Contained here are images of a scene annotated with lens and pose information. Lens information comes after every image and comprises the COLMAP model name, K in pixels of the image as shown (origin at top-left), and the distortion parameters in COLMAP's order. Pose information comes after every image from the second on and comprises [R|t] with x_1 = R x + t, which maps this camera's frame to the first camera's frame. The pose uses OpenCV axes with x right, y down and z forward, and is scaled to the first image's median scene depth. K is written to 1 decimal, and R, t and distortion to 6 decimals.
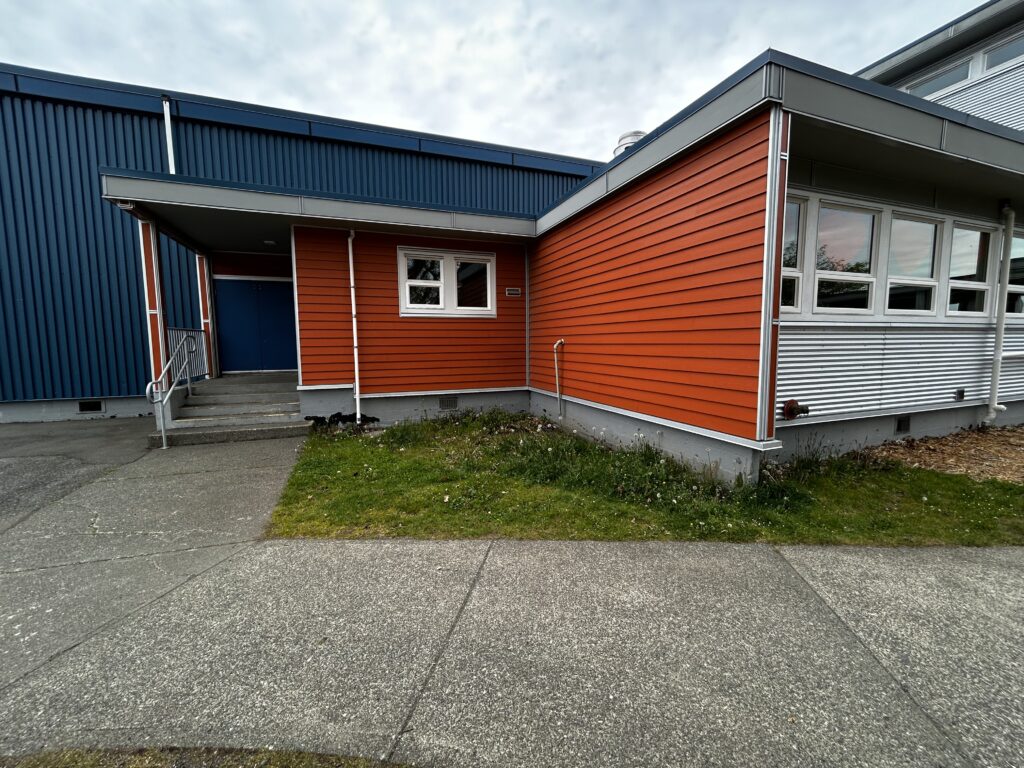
lens RADIAL K [[417.9, 0, 512.0], [0, 417.9, 384.0], [0, 0, 1]] dist [-0.001980, -0.000339]
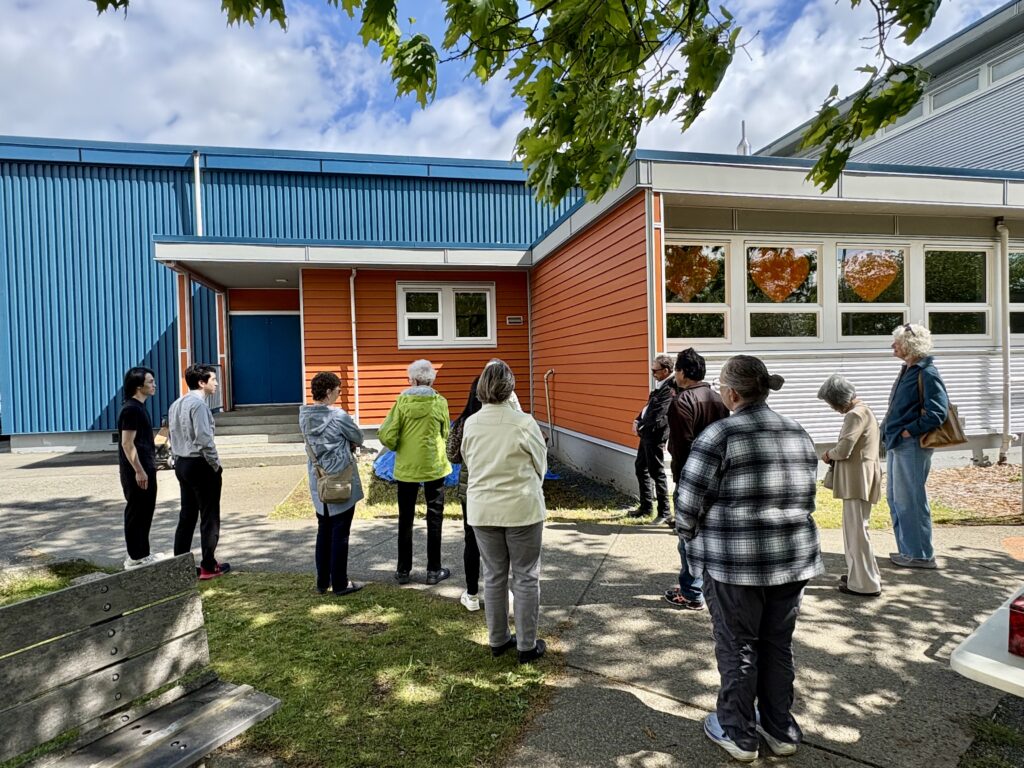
lens RADIAL K [[600.4, 0, 512.0], [0, 600.4, 384.0], [0, 0, 1]] dist [0.003758, 0.001070]
pose [[0.987534, -0.011185, -0.157010, 0.228073], [-0.000373, 0.997303, -0.073392, 0.030086], [0.157408, 0.072536, 0.984866, -0.381217]]
